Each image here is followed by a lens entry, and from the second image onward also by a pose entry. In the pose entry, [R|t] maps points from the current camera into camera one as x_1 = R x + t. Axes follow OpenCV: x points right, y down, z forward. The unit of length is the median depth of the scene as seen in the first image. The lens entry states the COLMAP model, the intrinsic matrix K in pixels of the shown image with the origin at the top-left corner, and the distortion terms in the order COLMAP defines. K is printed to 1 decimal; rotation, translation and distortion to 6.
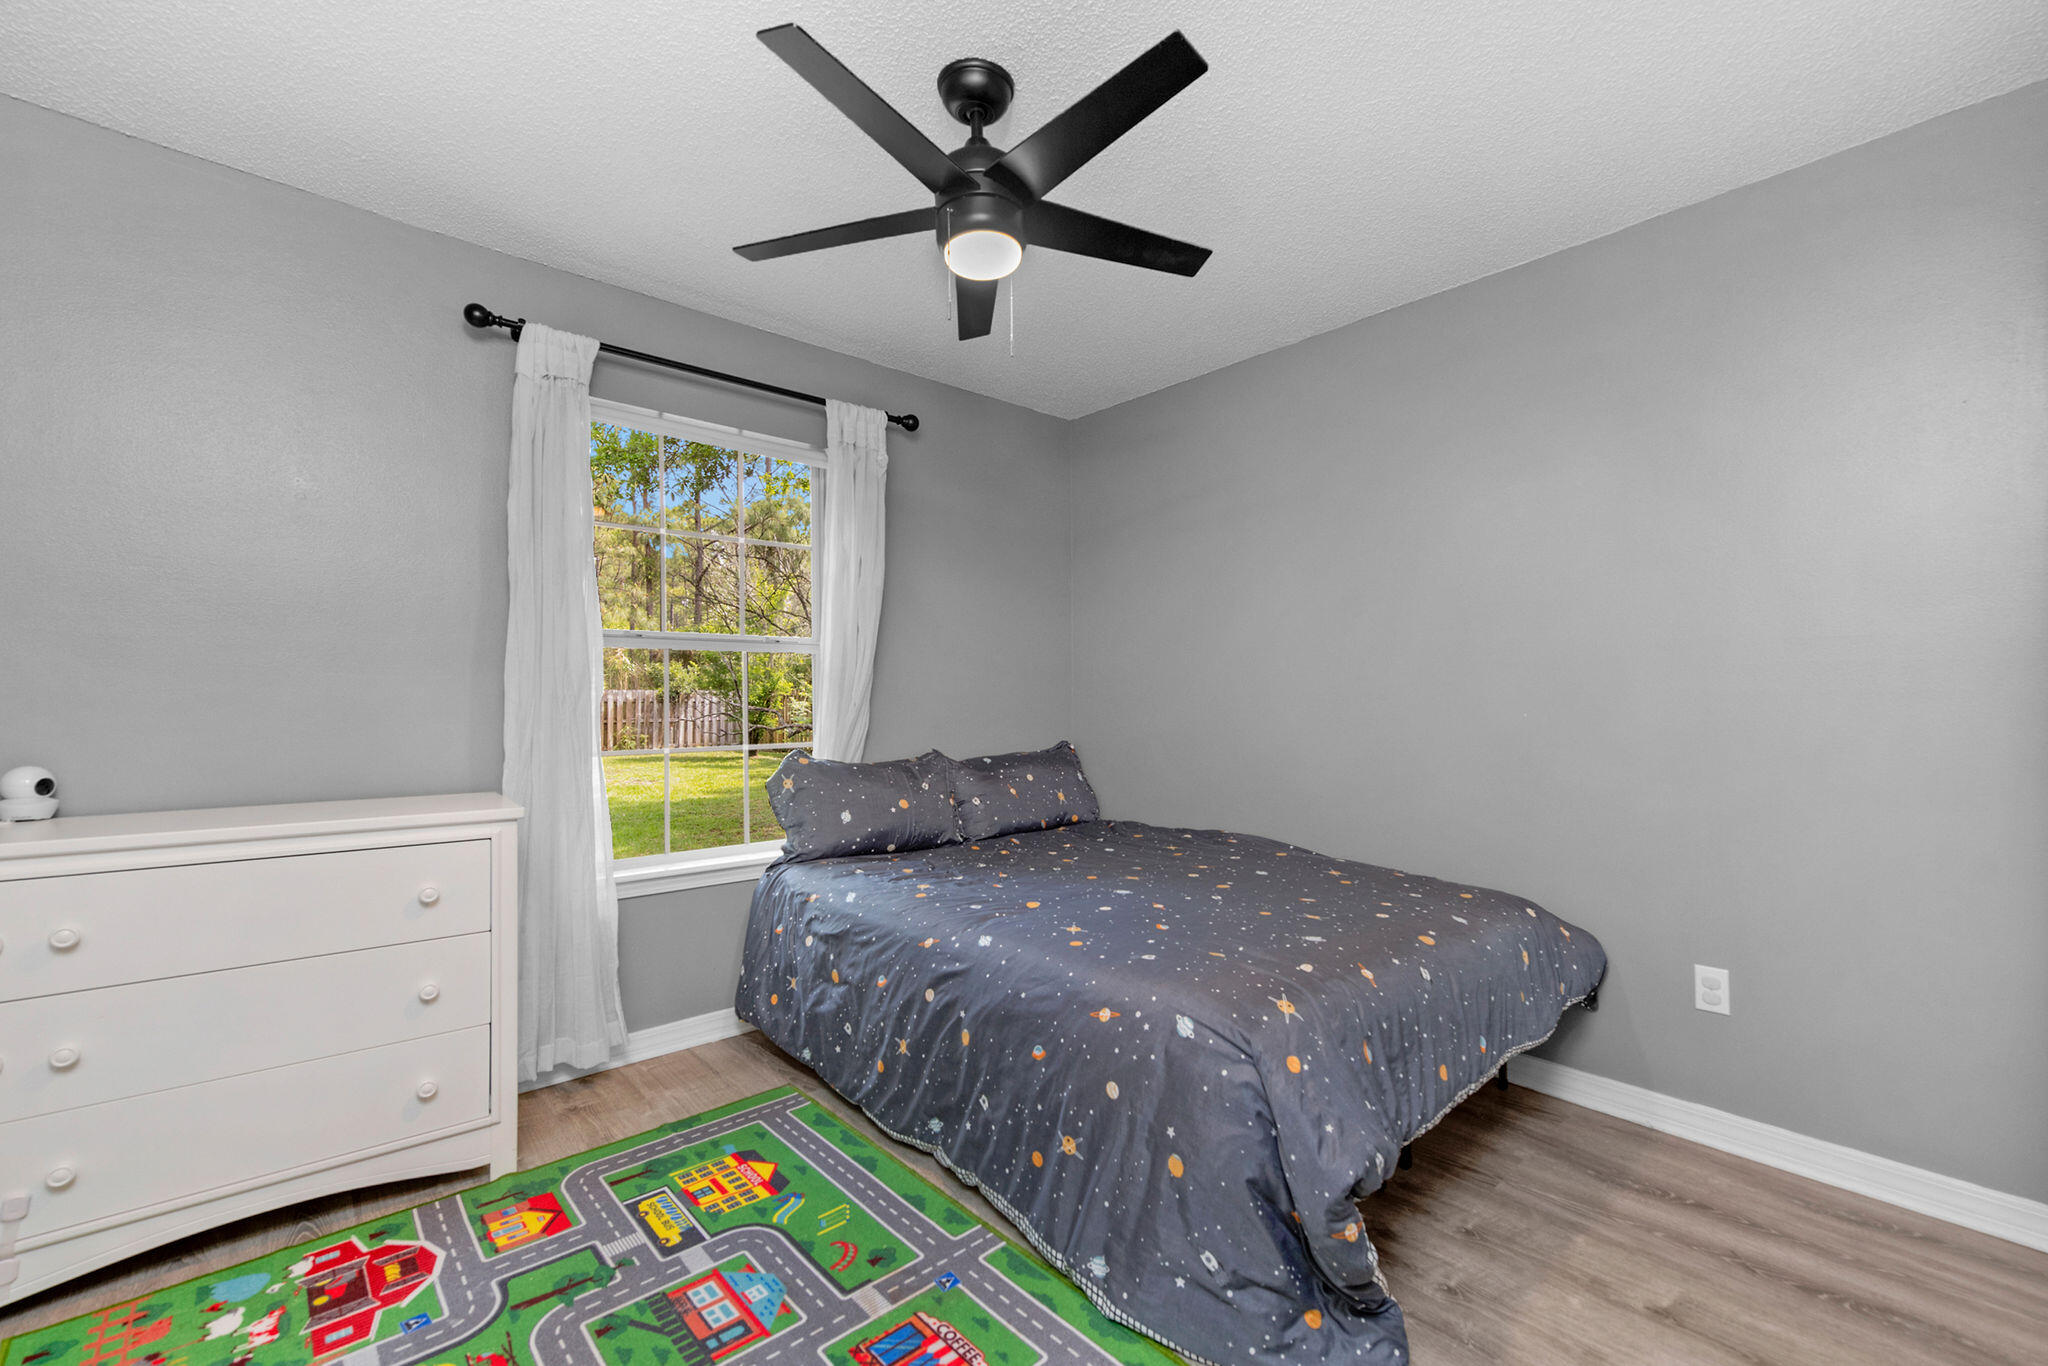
lens RADIAL K [[860.3, 0, 1027.8], [0, 860.3, 682.0], [0, 0, 1]] dist [-0.000435, -0.000549]
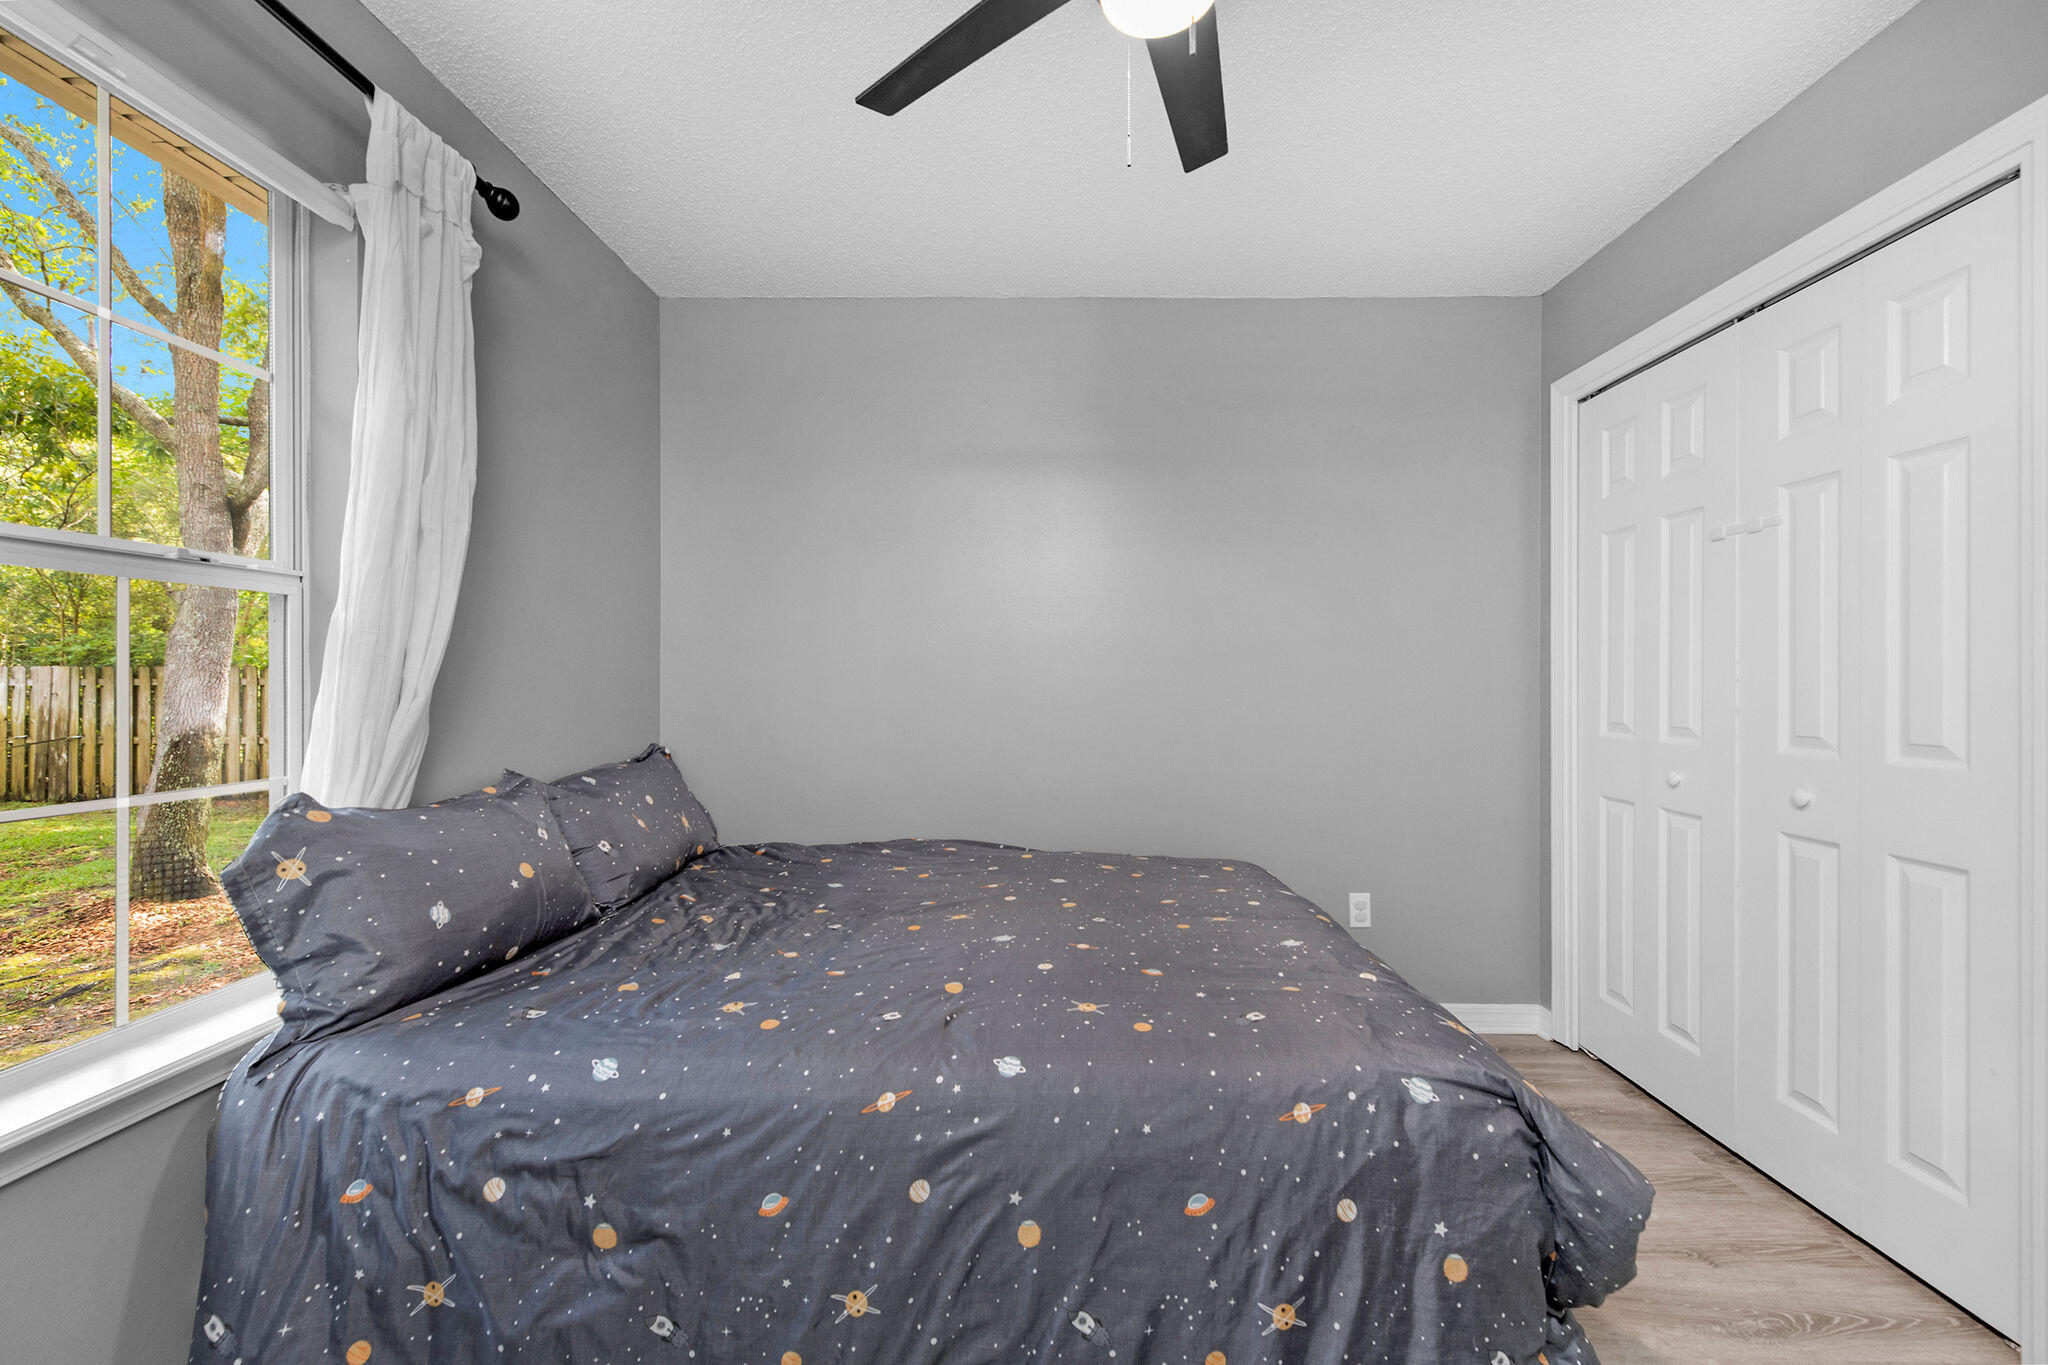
lens RADIAL K [[835.5, 0, 1030.8], [0, 835.5, 670.9], [0, 0, 1]] dist [-0.000164, -0.000202]
pose [[0.666889, 0.009752, 0.745093, -0.451752], [-0.014280, 0.999898, -0.000305, 0.007551], [-0.745020, -0.010436, 0.666961, 0.521102]]
